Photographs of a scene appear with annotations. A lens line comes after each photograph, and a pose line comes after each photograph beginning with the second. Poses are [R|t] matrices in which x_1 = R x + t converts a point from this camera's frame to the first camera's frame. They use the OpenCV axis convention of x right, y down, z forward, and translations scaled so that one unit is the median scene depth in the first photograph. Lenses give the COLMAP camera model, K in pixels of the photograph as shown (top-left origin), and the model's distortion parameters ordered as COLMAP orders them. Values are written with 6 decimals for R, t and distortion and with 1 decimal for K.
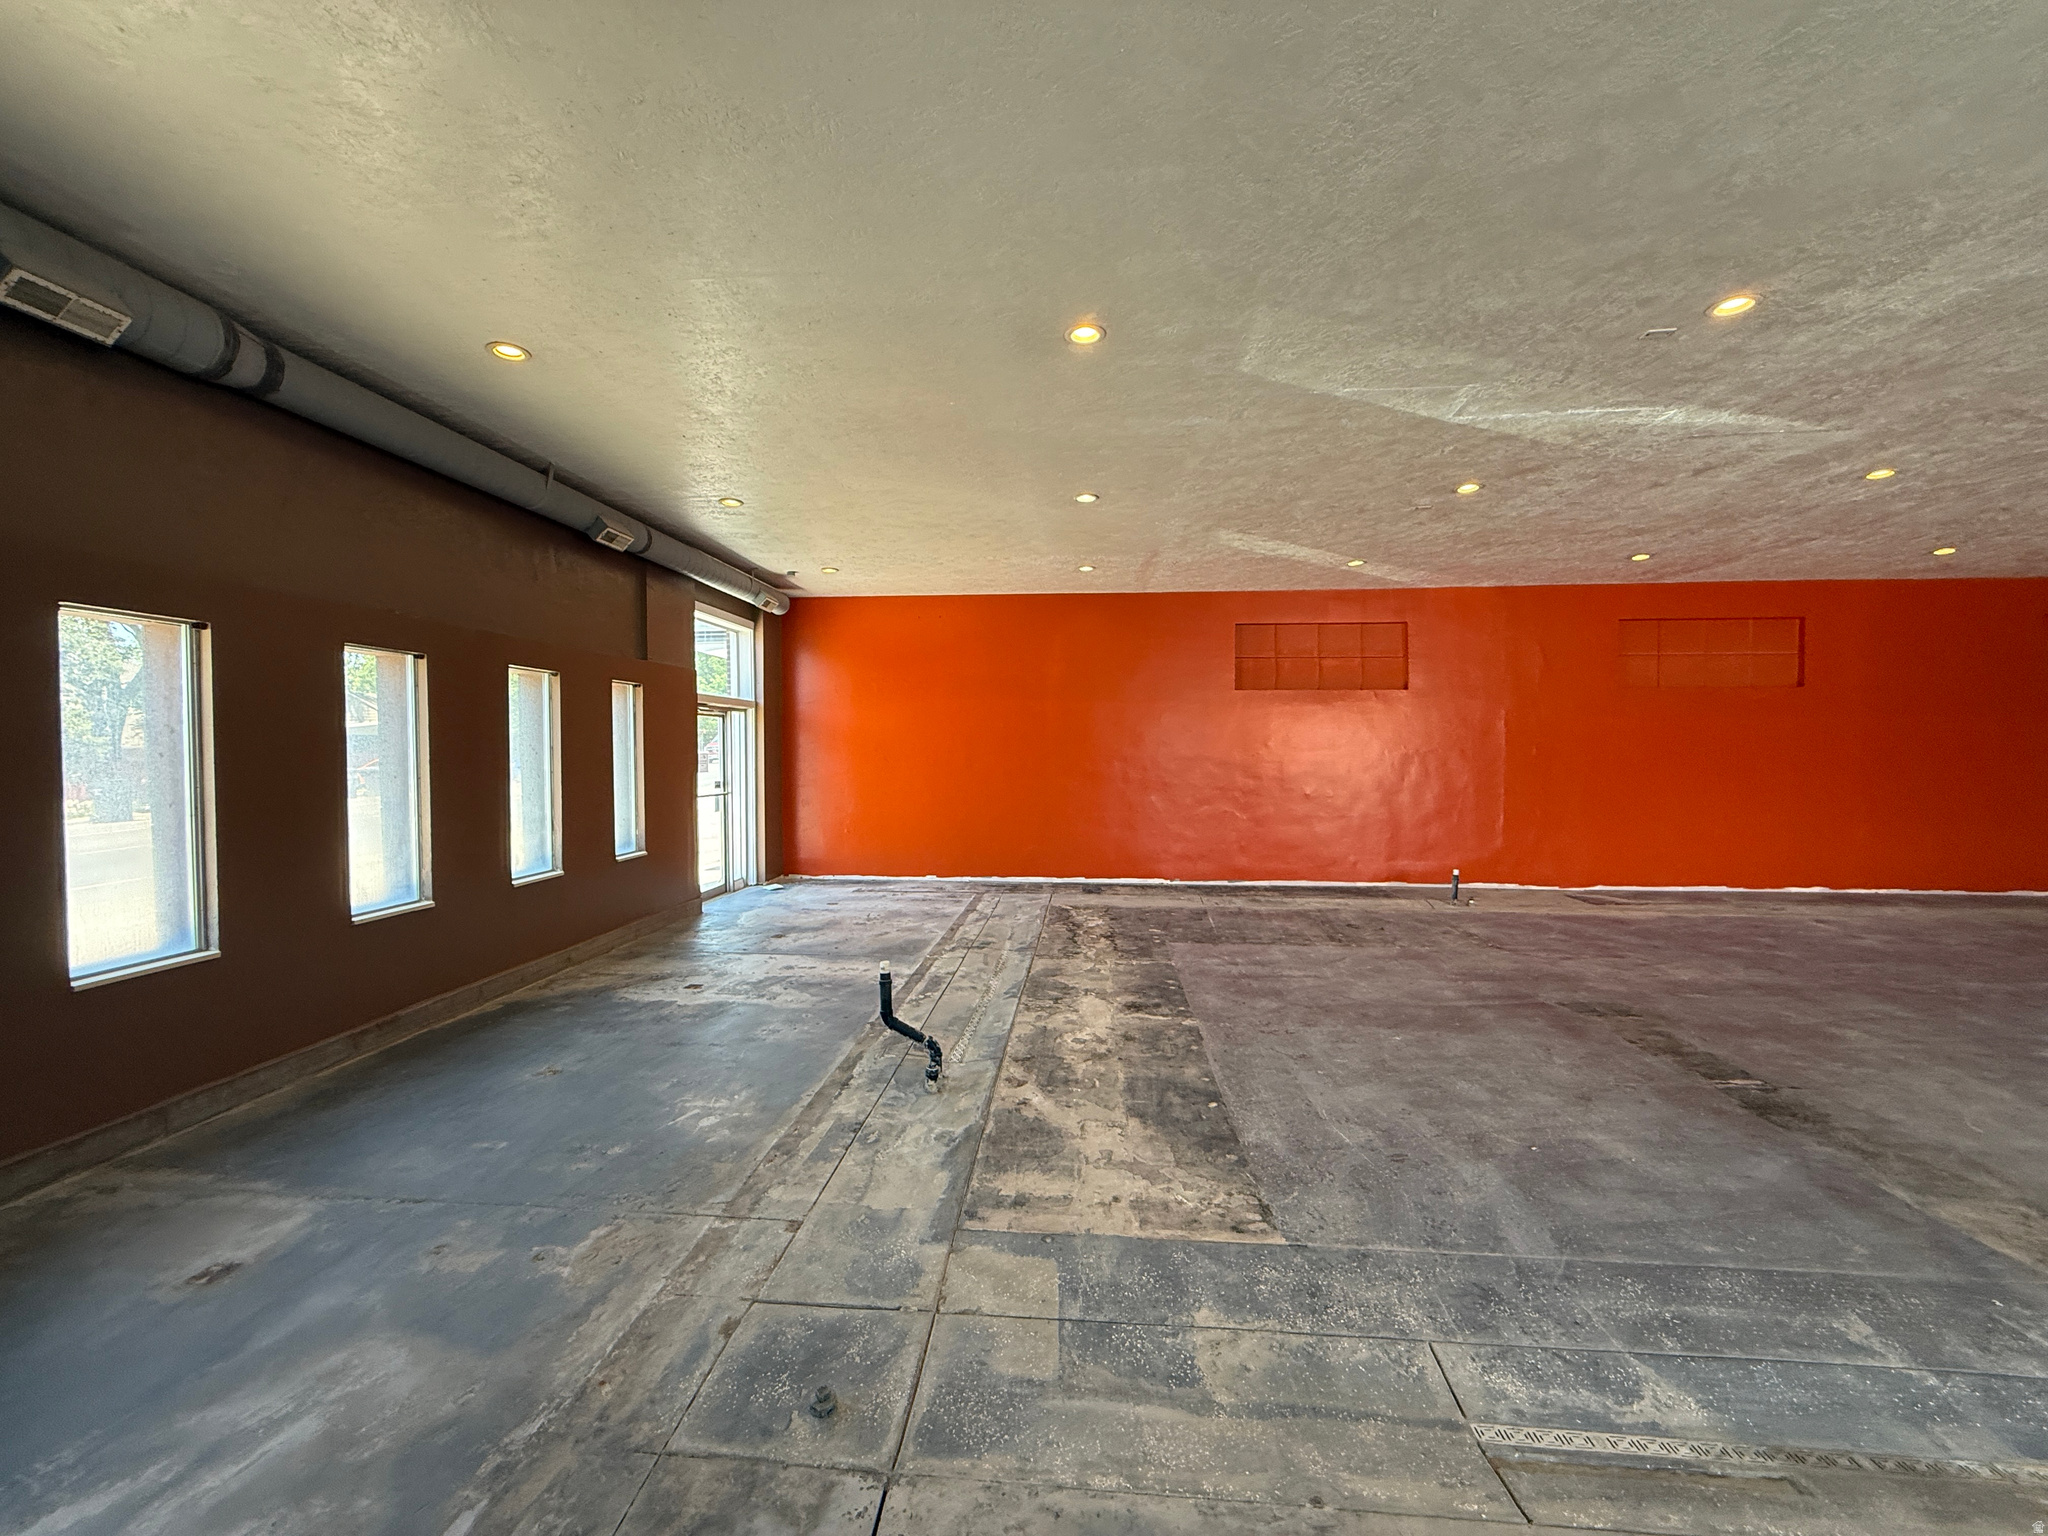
lens RADIAL K [[816.1, 0, 1020.7], [0, 816.1, 768.8], [0, 0, 1]] dist [0.000076, -0.000054]
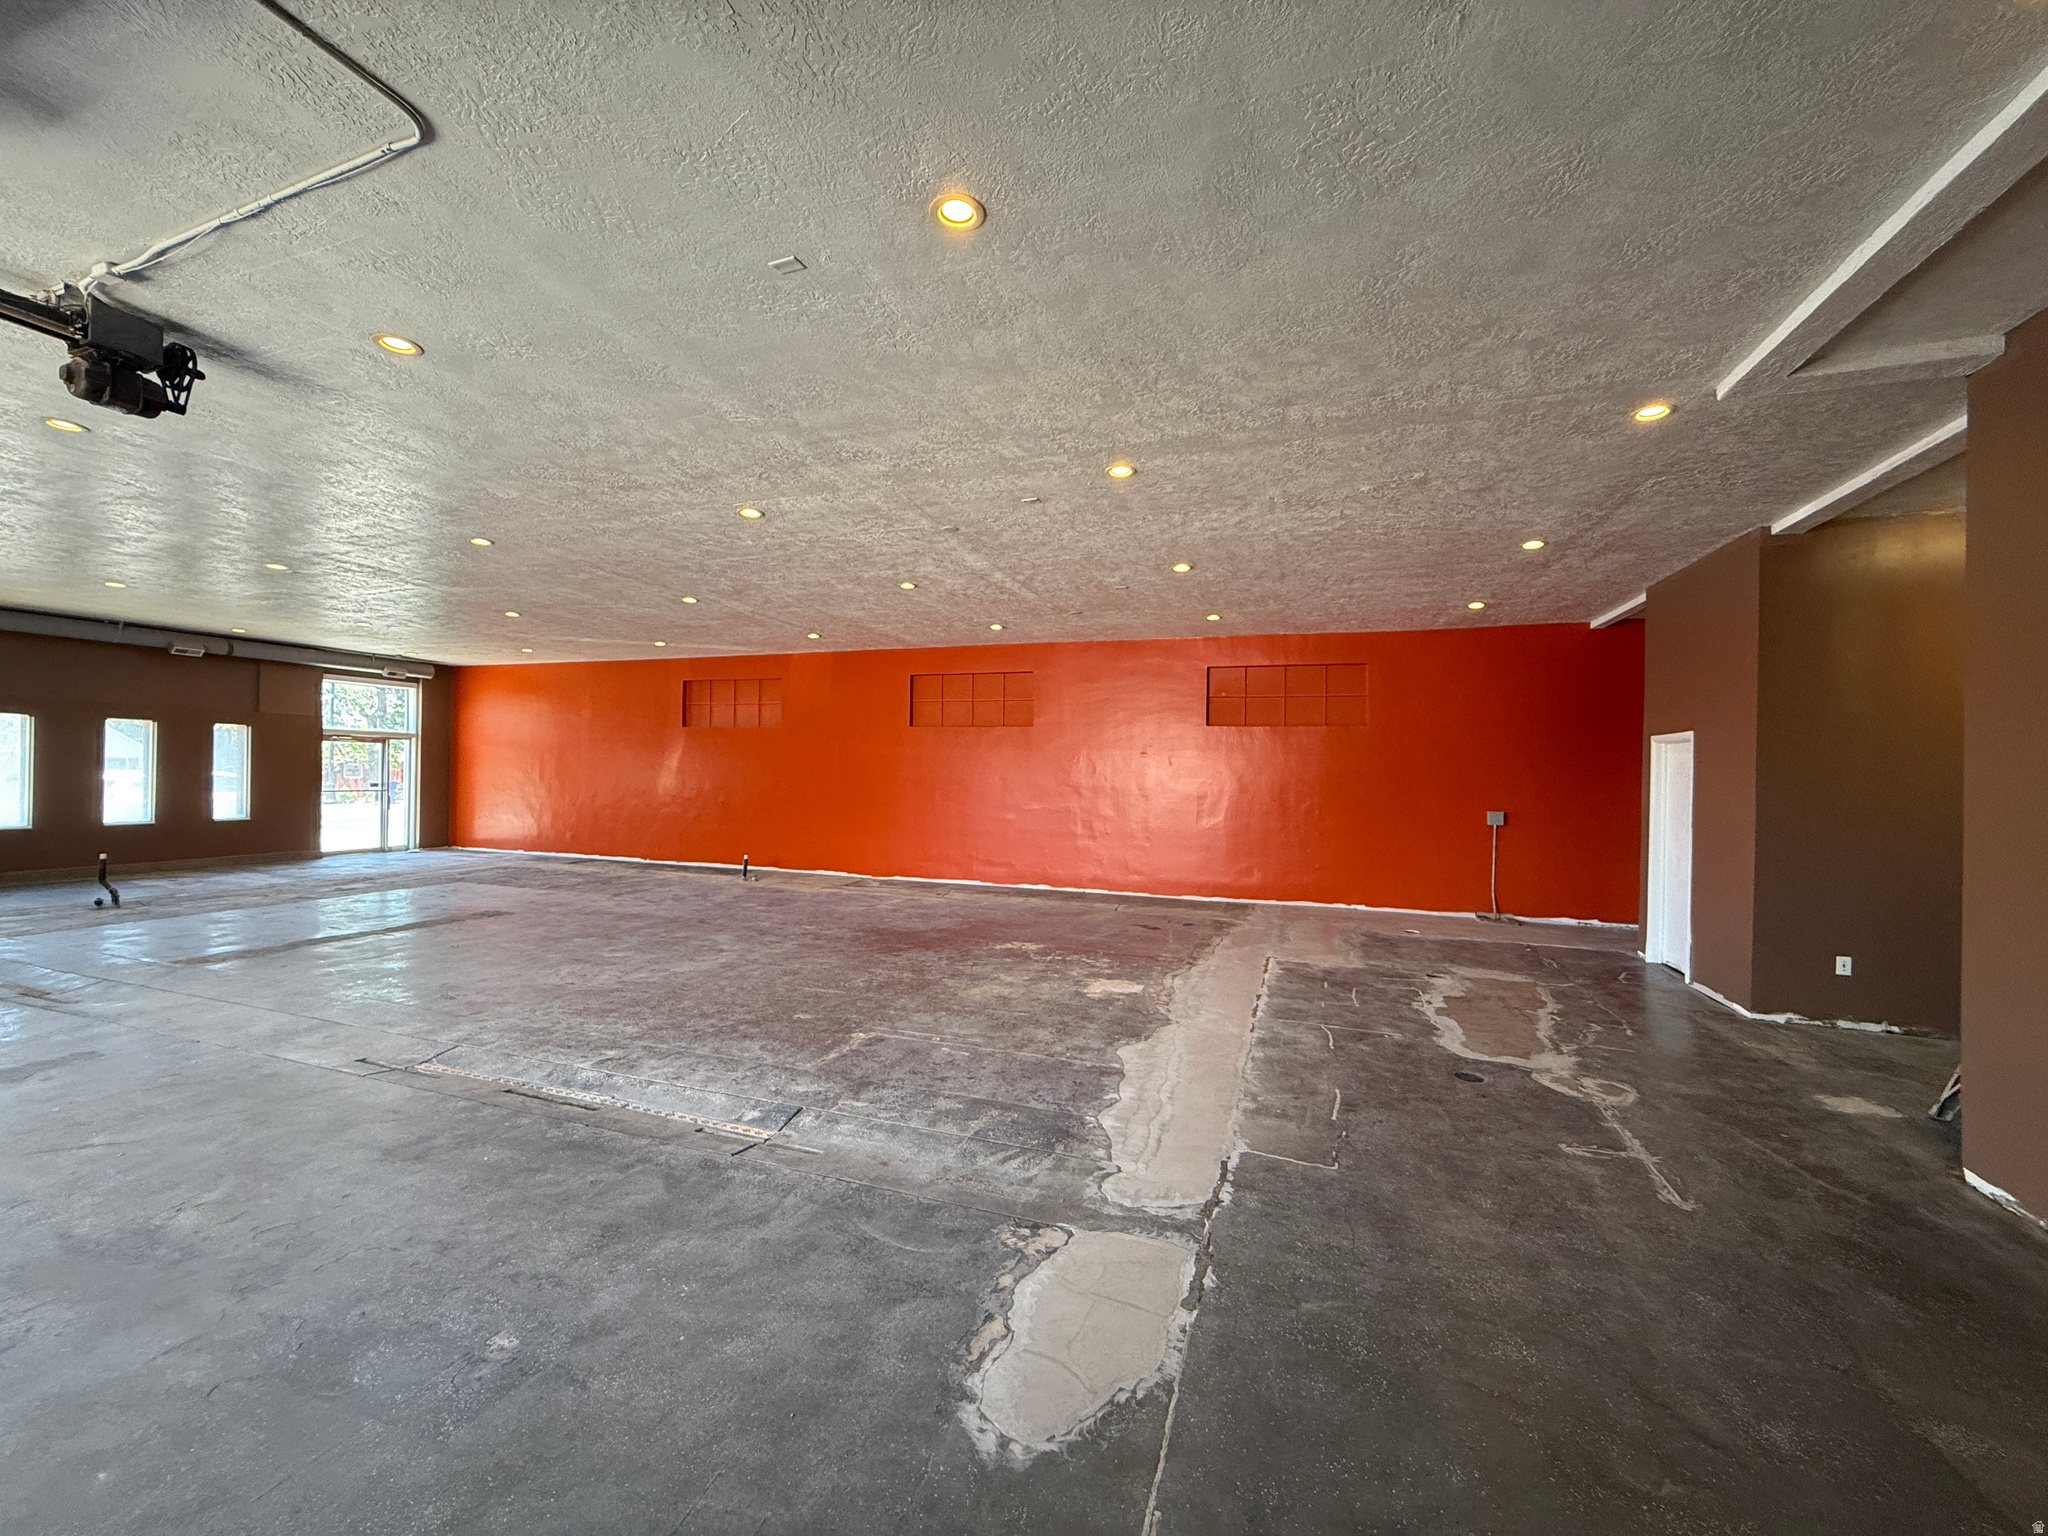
lens RADIAL K [[816.1, 0, 1020.7], [0, 816.1, 768.8], [0, 0, 1]] dist [0.000076, -0.000054]
pose [[0.965588, 0.015326, -0.259626, 2.557027], [-0.023802, 0.999280, -0.029534, 0.008417], [0.258987, 0.034698, 0.965257, -0.464532]]
